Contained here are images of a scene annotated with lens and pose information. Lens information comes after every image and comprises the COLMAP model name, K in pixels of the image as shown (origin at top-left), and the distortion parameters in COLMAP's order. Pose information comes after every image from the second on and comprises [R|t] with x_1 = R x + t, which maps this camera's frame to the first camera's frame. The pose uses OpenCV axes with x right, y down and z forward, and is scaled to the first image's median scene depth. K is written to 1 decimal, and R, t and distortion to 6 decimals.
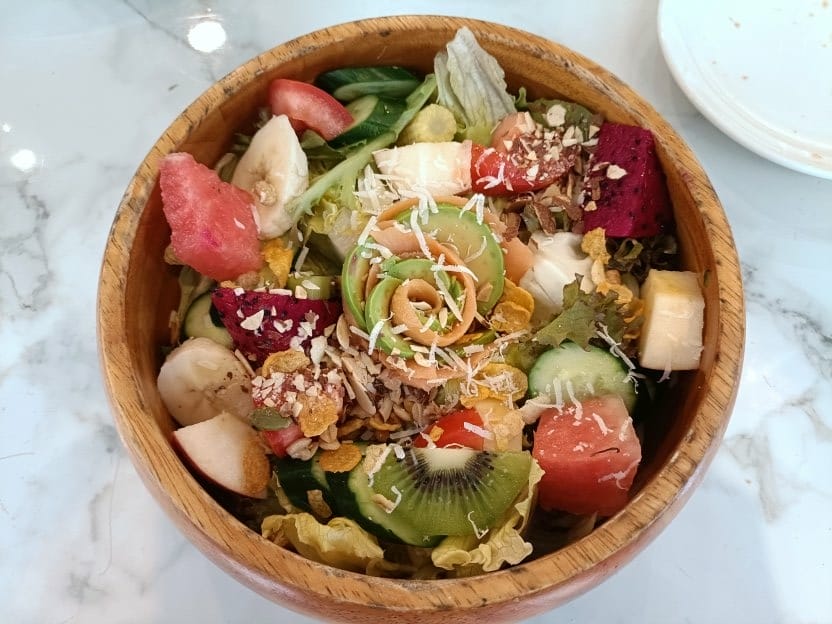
lens RADIAL K [[644.6, 0, 418.9], [0, 644.6, 312.8], [0, 0, 1]] dist [-0.005603, -0.034279]
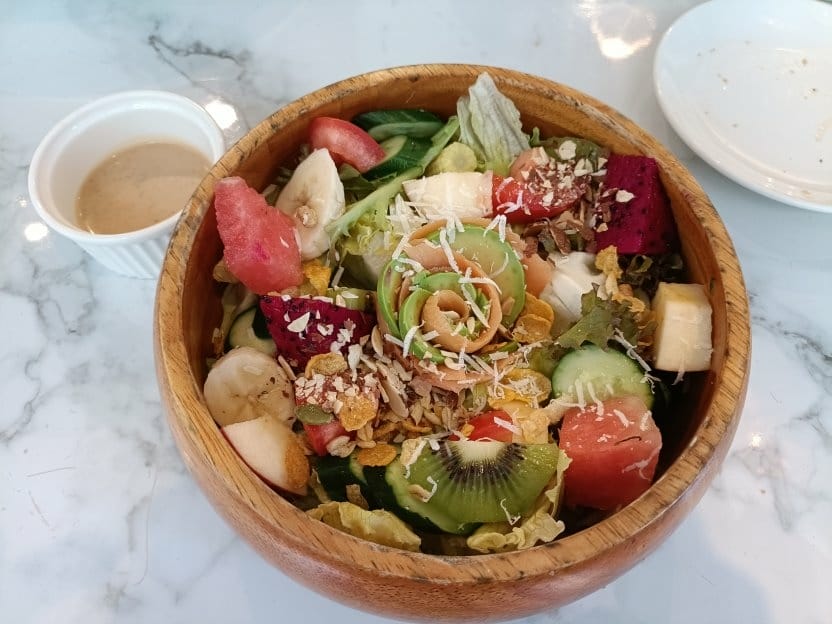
lens RADIAL K [[644.6, 0, 416.0], [0, 644.6, 313.1], [0, 0, 1]] dist [-0.005603, -0.034279]
pose [[0.999990, -0.004225, -0.001401, -0.052986], [0.004026, 0.992762, -0.120033, 0.116189], [0.001898, 0.120026, 0.992769, -0.076908]]
